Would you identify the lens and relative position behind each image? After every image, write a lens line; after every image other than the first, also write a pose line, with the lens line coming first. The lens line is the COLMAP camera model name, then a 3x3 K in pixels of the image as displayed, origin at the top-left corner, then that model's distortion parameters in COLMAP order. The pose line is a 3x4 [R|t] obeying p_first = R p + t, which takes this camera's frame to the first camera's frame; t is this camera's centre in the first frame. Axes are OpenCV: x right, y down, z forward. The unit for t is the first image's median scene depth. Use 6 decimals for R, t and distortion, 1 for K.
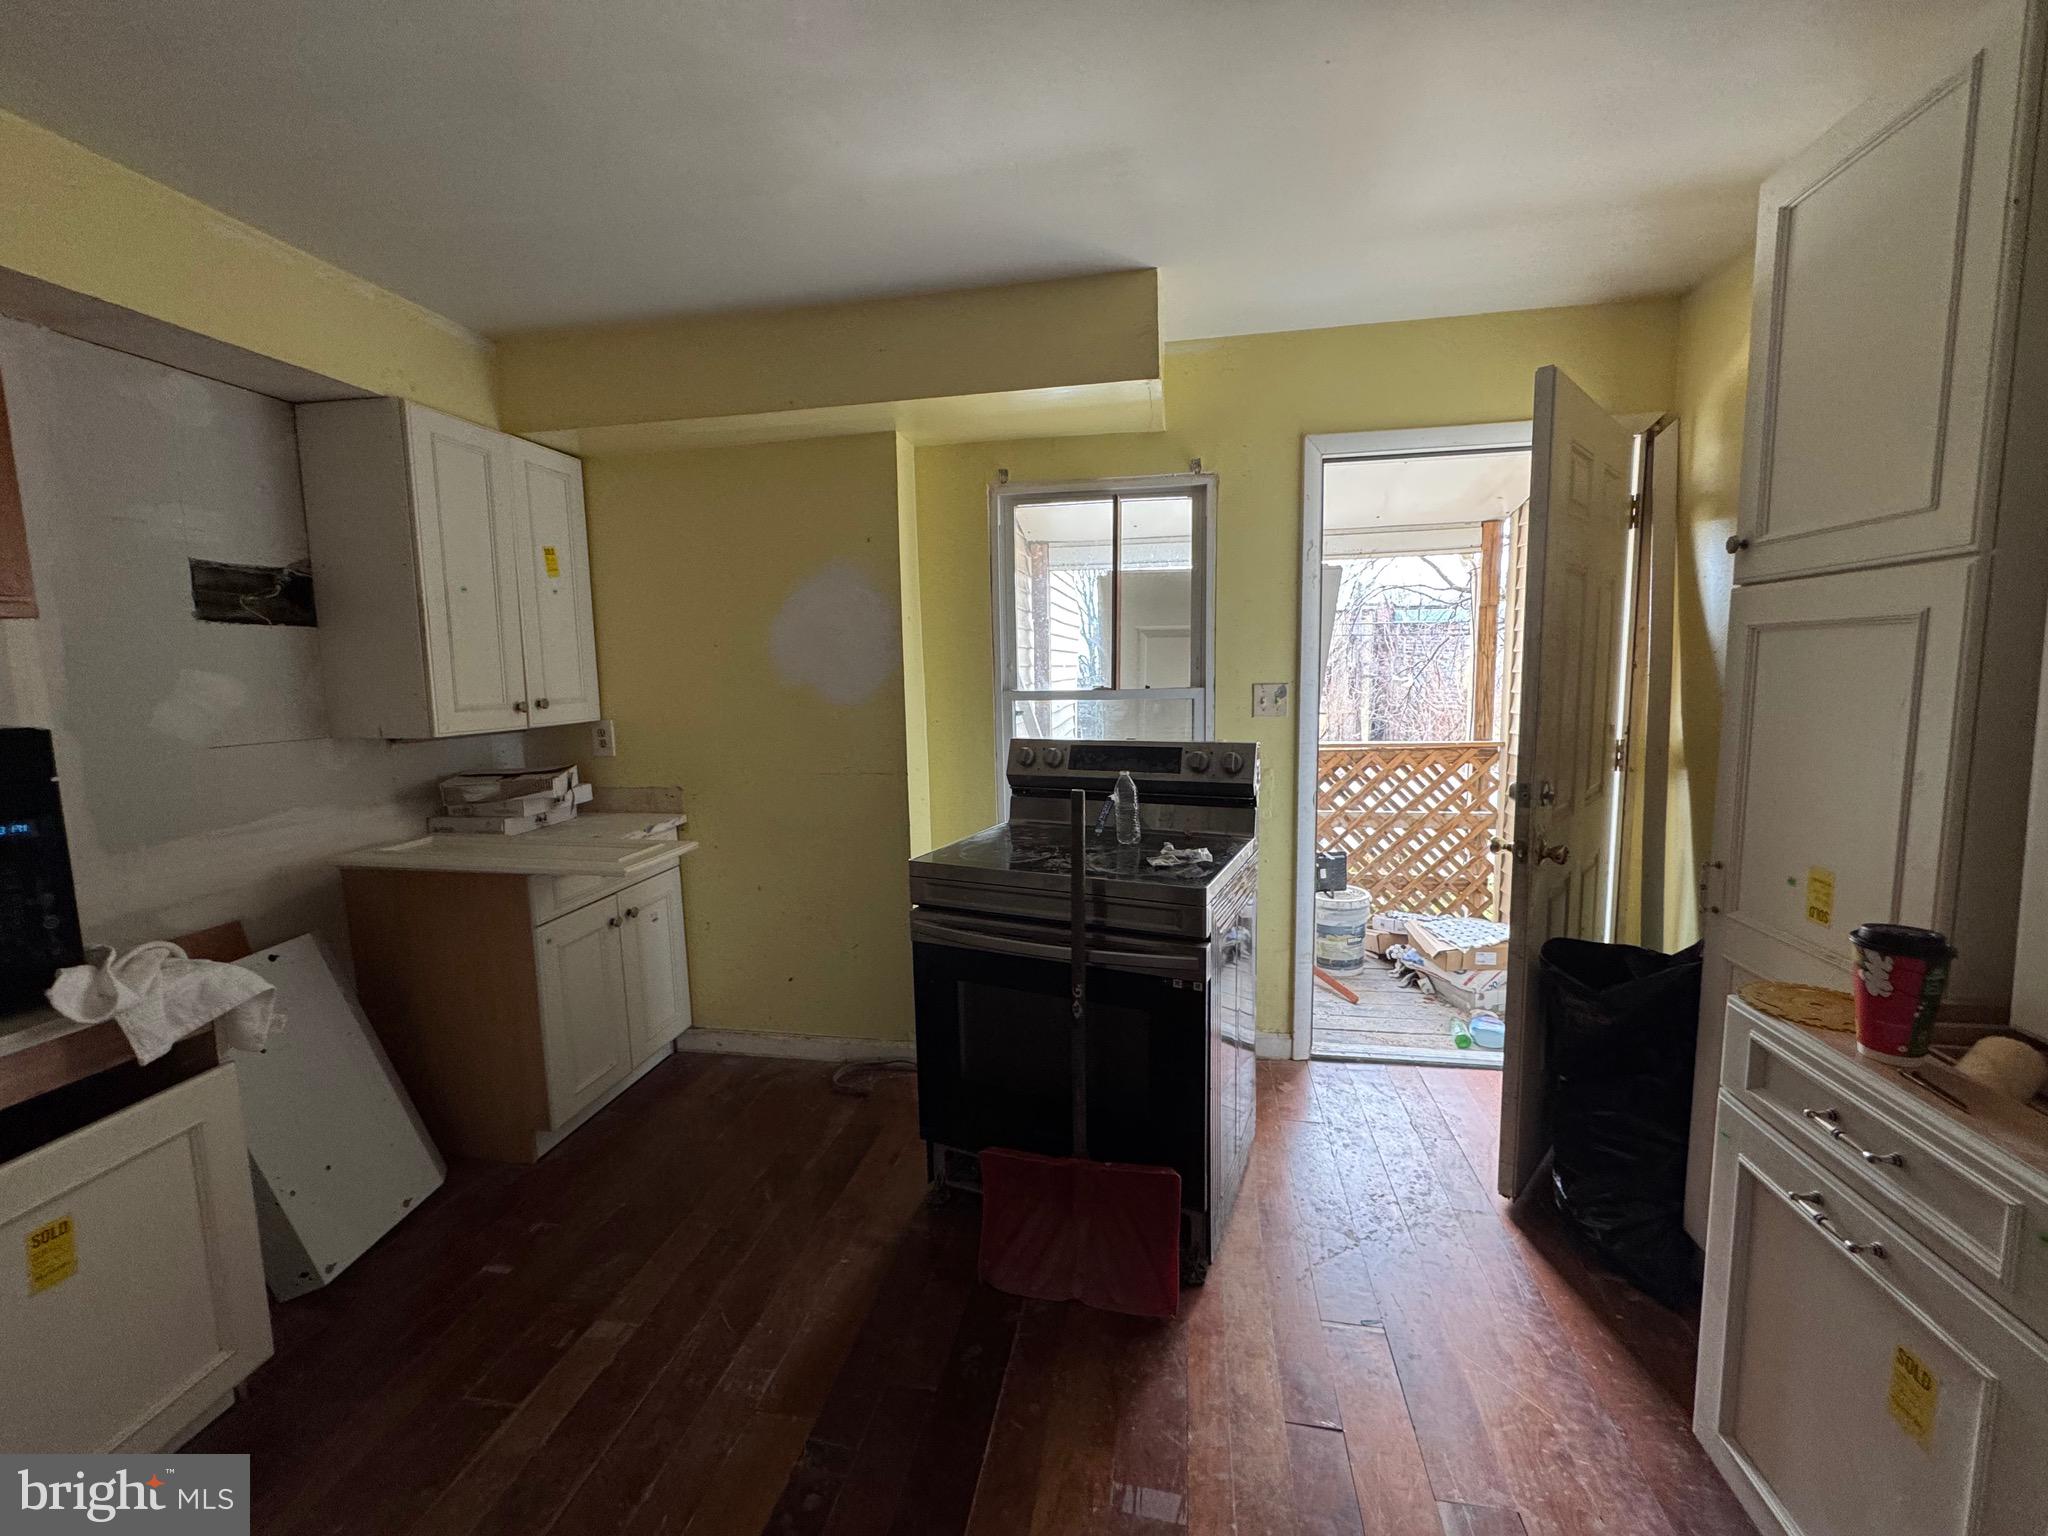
lens RADIAL K [[815.3, 0, 1020.7], [0, 815.3, 763.9], [0, 0, 1]] dist [-0.004174, 0.000368]
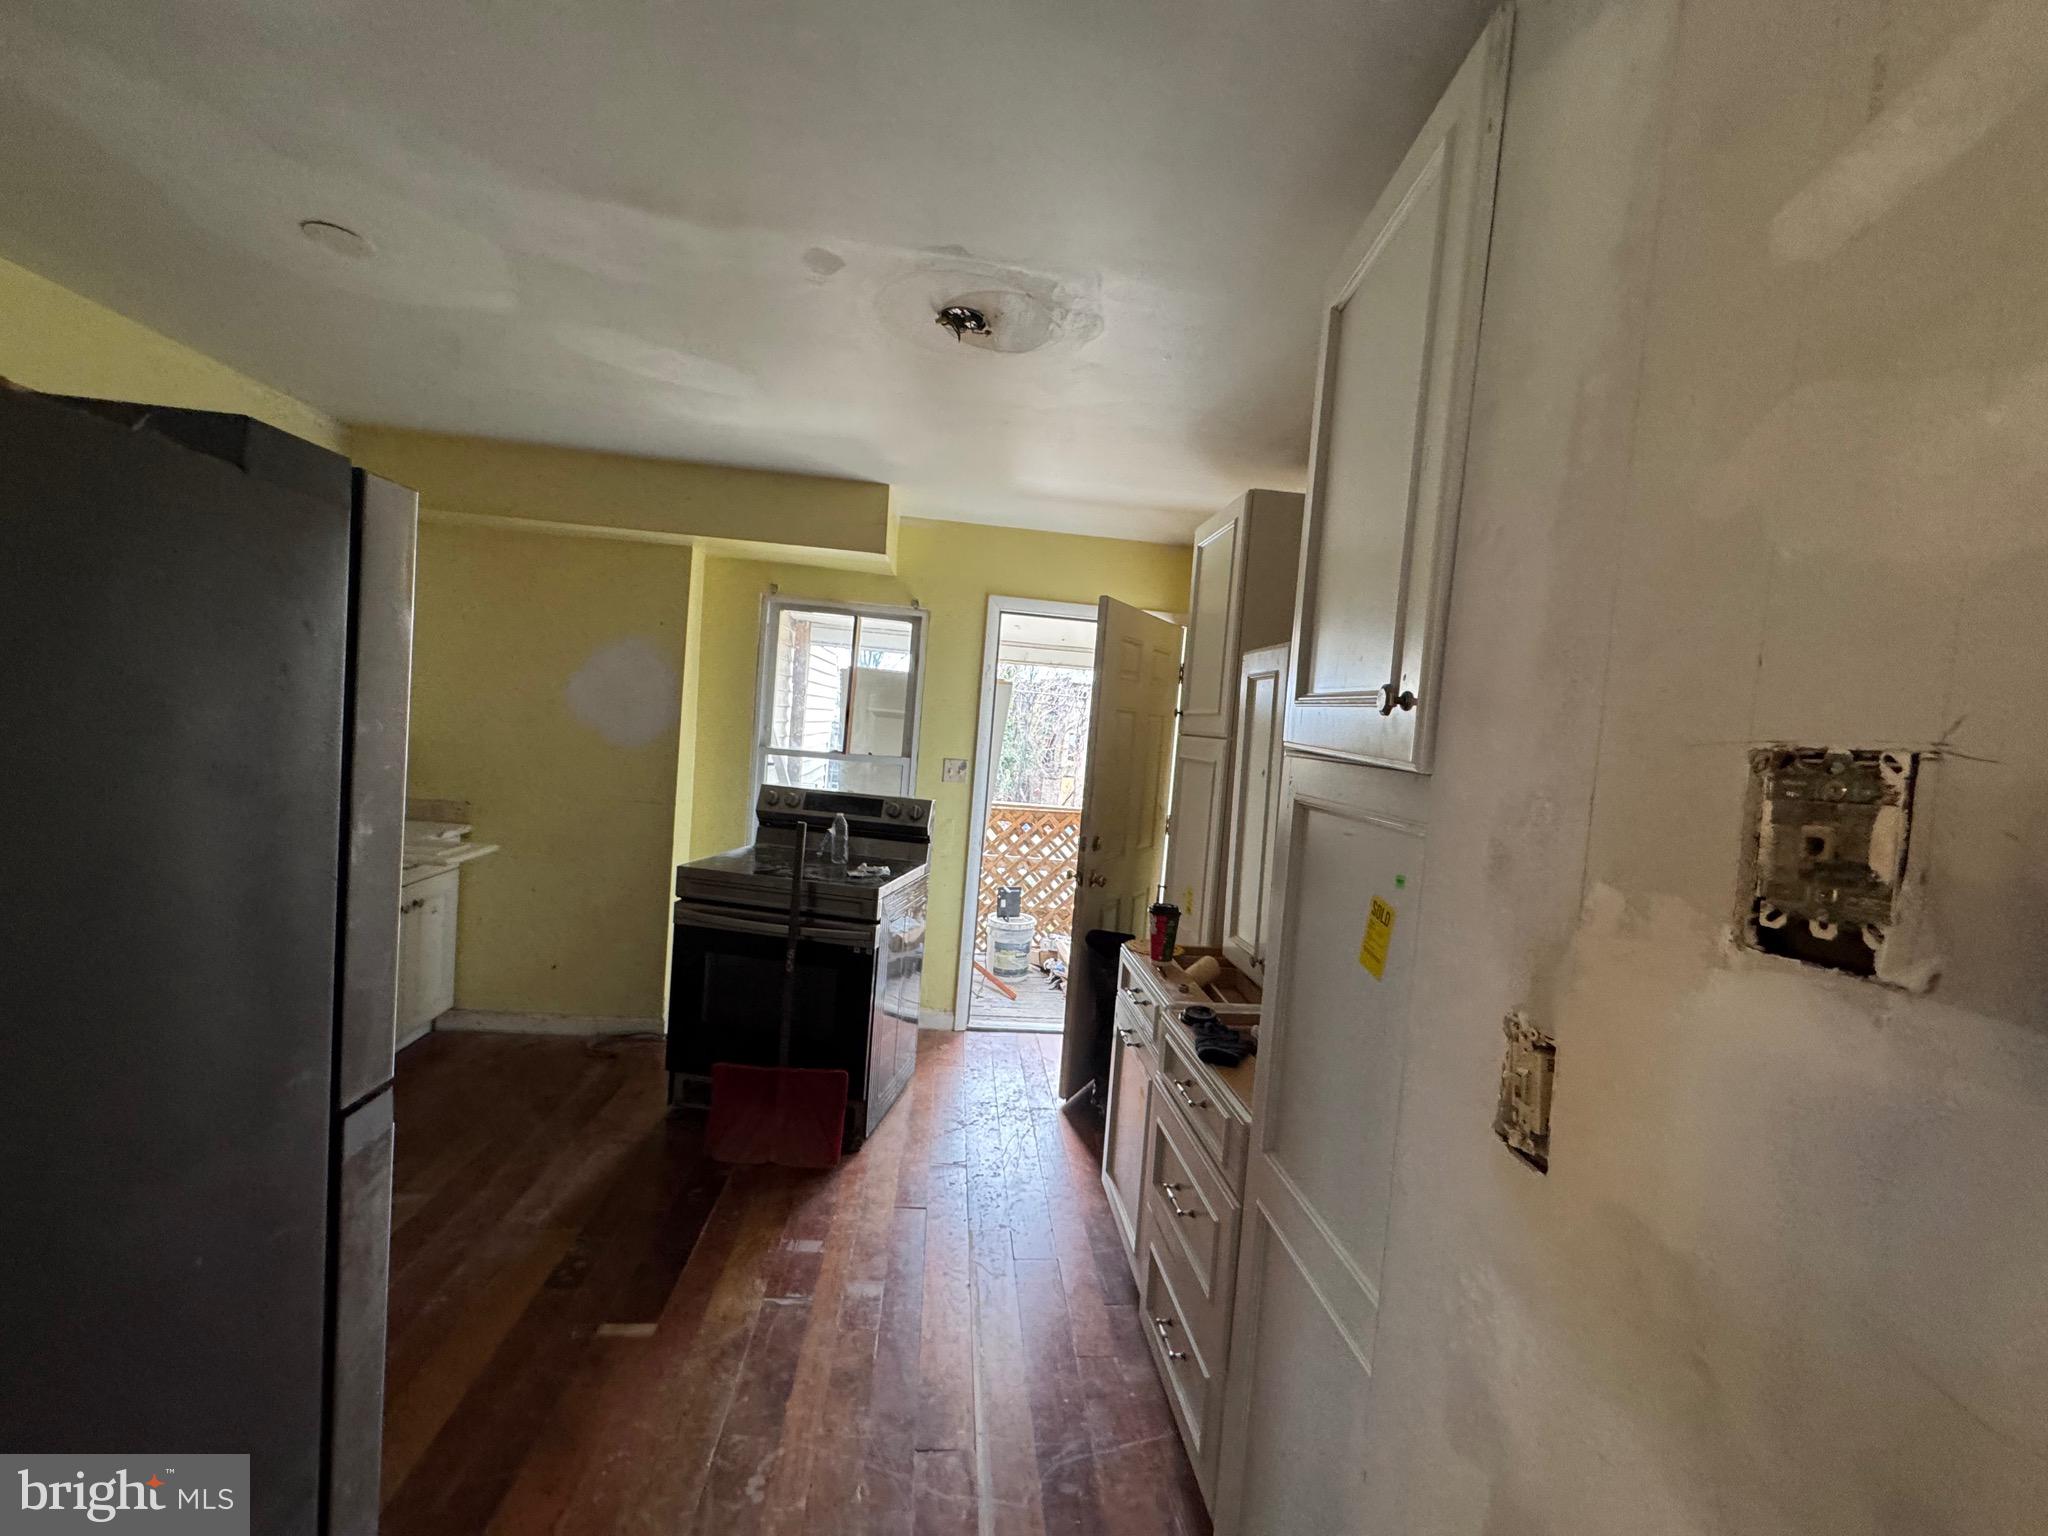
lens RADIAL K [[815.3, 0, 1026.3], [0, 815.3, 766.5], [0, 0, 1]] dist [-0.004174, 0.000368]
pose [[0.953829, 0.085526, 0.287917, 0.016510], [-0.069337, 0.995409, -0.065985, -0.000870], [-0.292239, 0.042975, 0.955379, -0.459803]]
